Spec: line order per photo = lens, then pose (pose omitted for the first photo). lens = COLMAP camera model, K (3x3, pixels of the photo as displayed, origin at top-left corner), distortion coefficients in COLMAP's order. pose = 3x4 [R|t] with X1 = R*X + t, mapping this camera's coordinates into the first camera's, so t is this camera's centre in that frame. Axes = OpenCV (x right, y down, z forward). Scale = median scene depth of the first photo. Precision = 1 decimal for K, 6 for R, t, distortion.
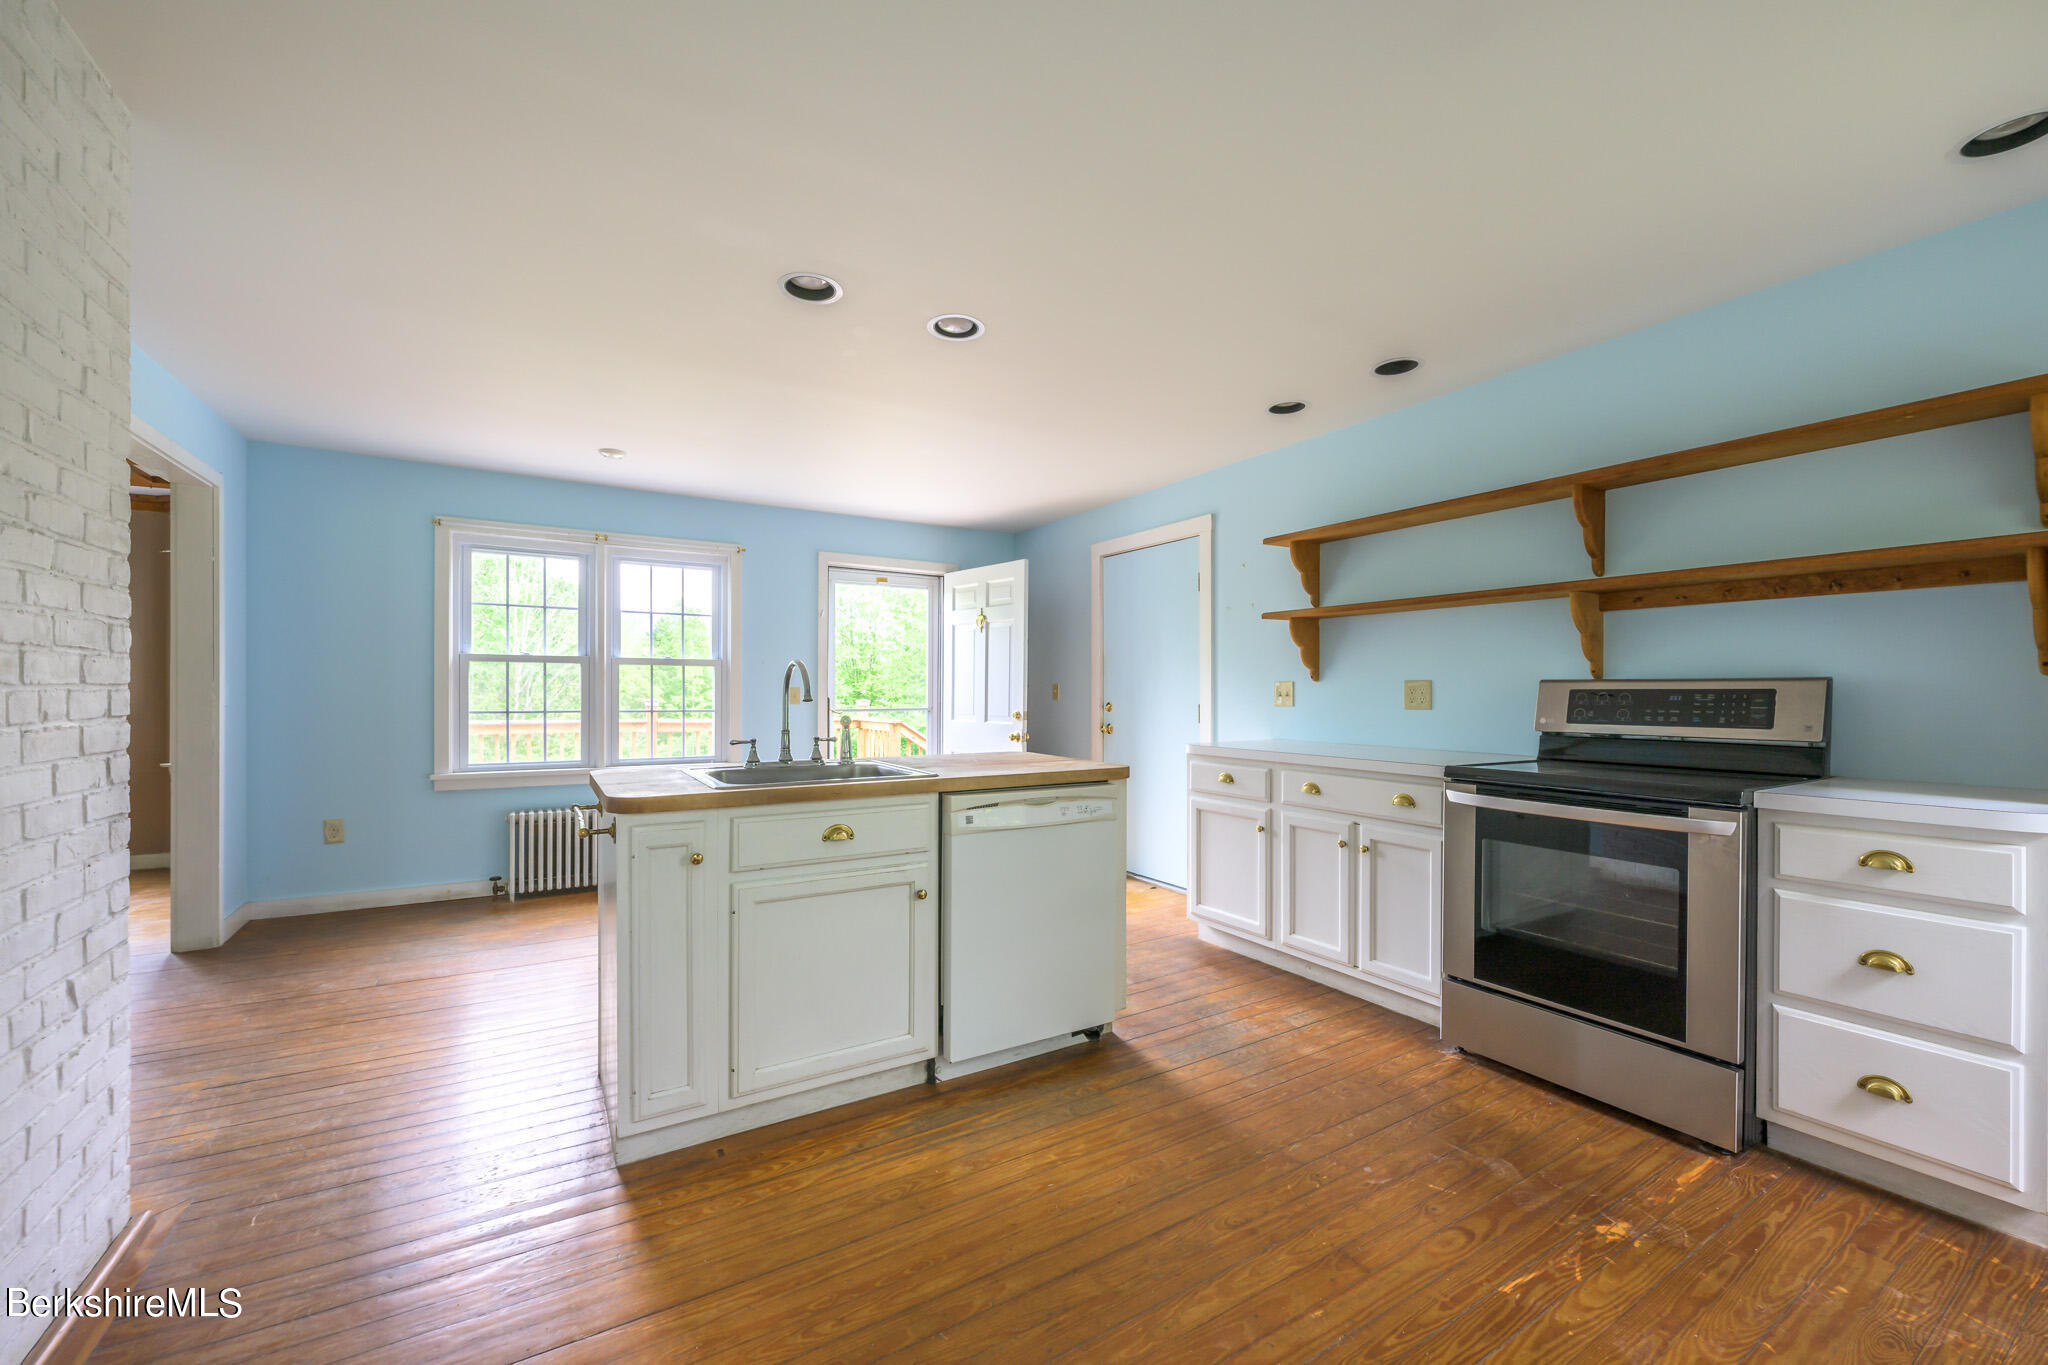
lens RADIAL K [[821.1, 0, 1024.0], [0, 821.1, 682.5], [0, 0, 1]] dist [0.008774, 0.000105]
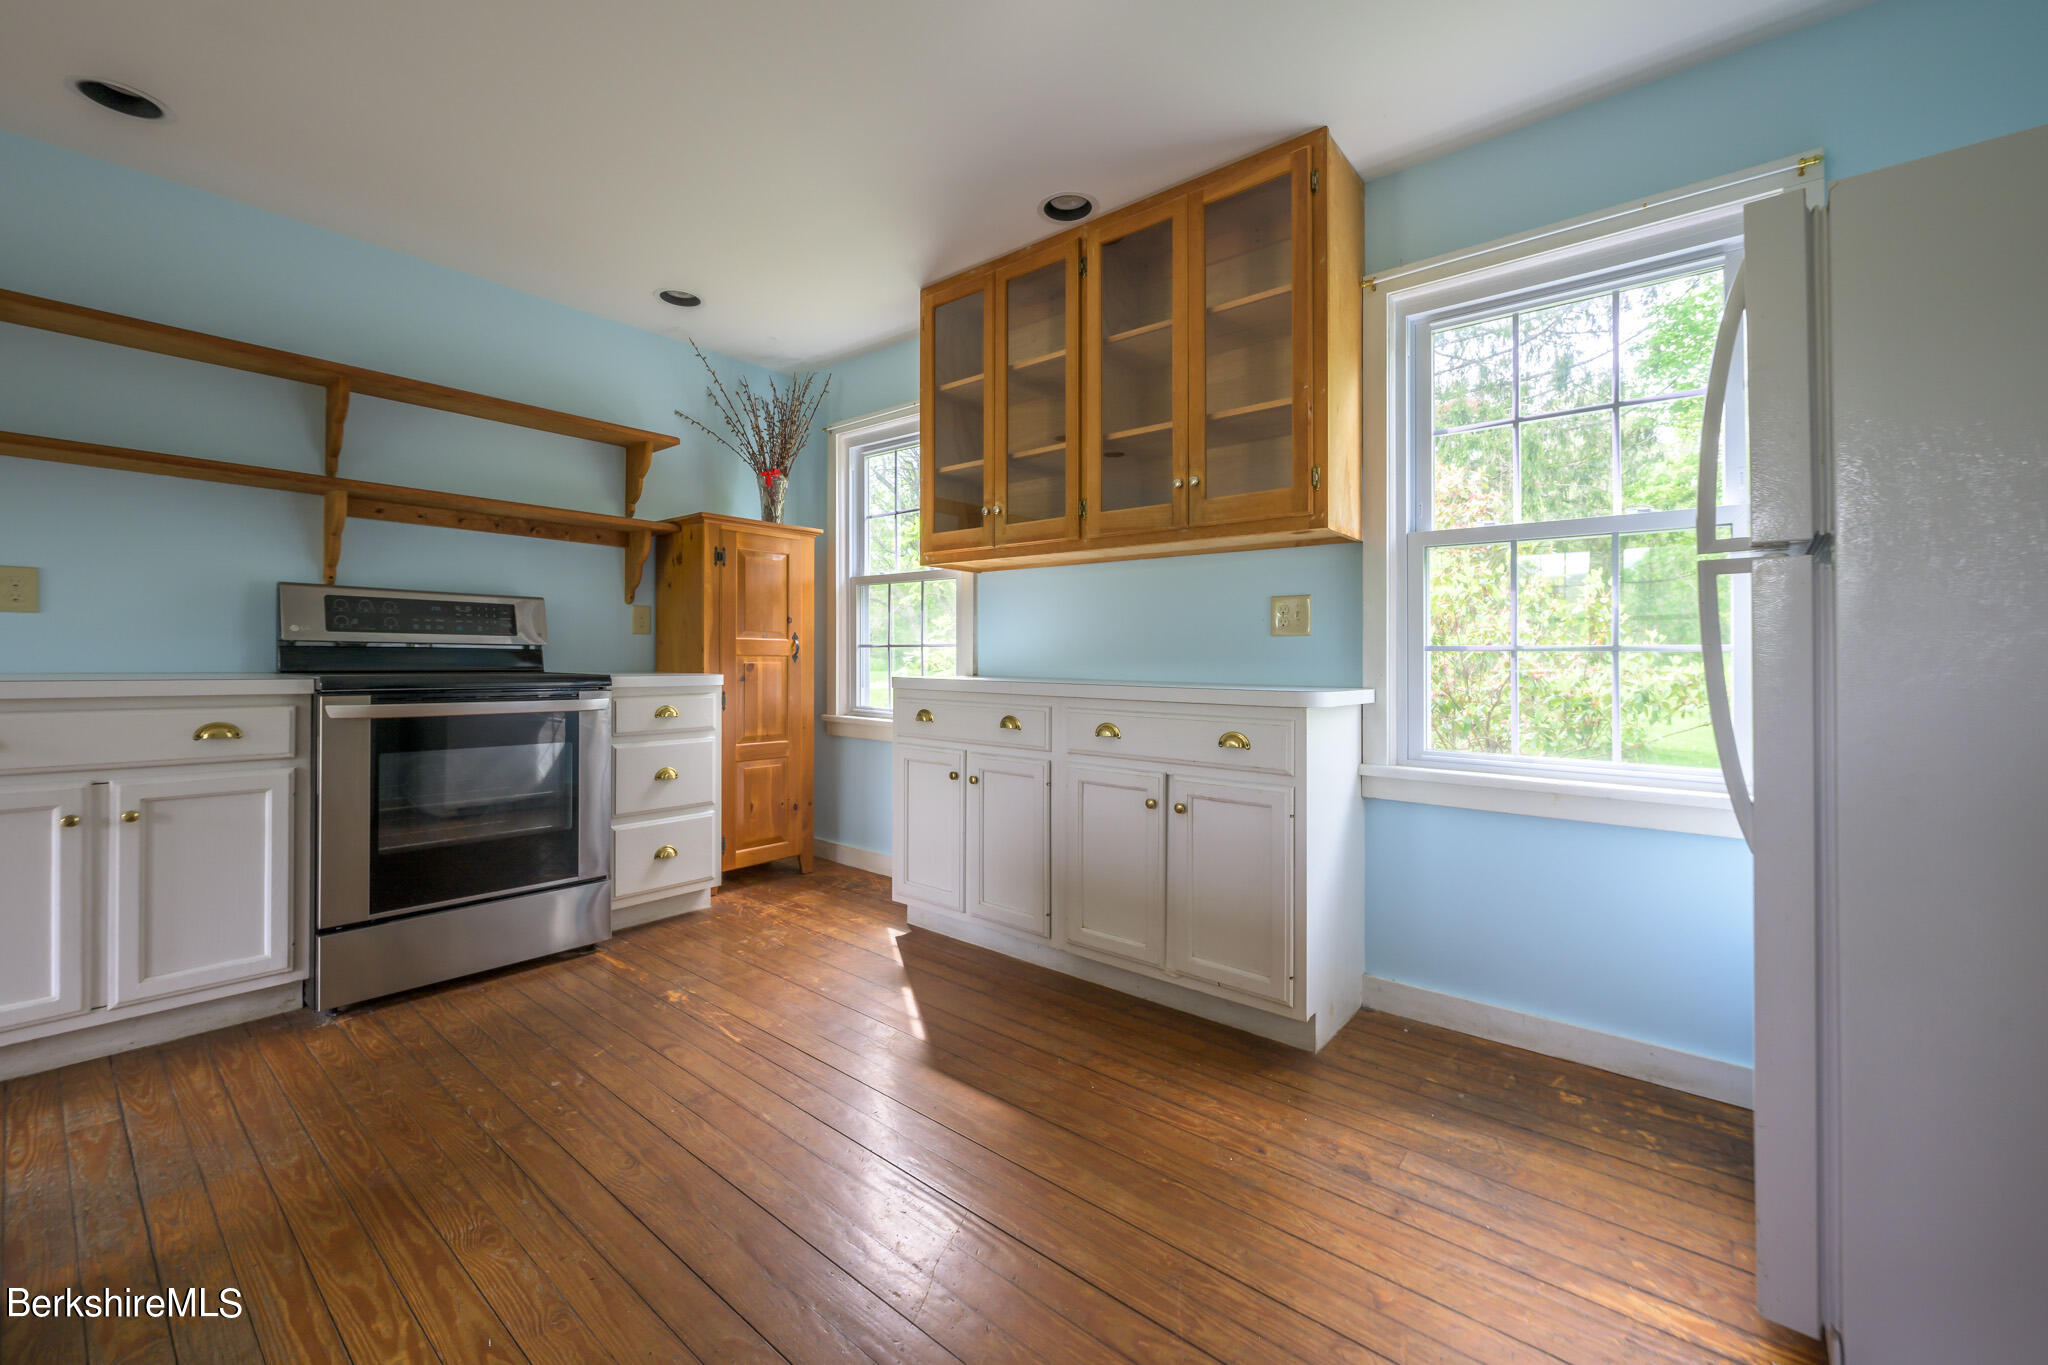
lens RADIAL K [[811.3, 0, 1037.2], [0, 811.3, 652.0], [0, 0, 1]] dist [0.001202, -0.000037]
pose [[-0.330190, 0.004144, 0.943905, -0.511618], [-0.018498, 0.999770, -0.010861, 0.077281], [-0.943733, -0.021047, -0.330037, 0.634845]]
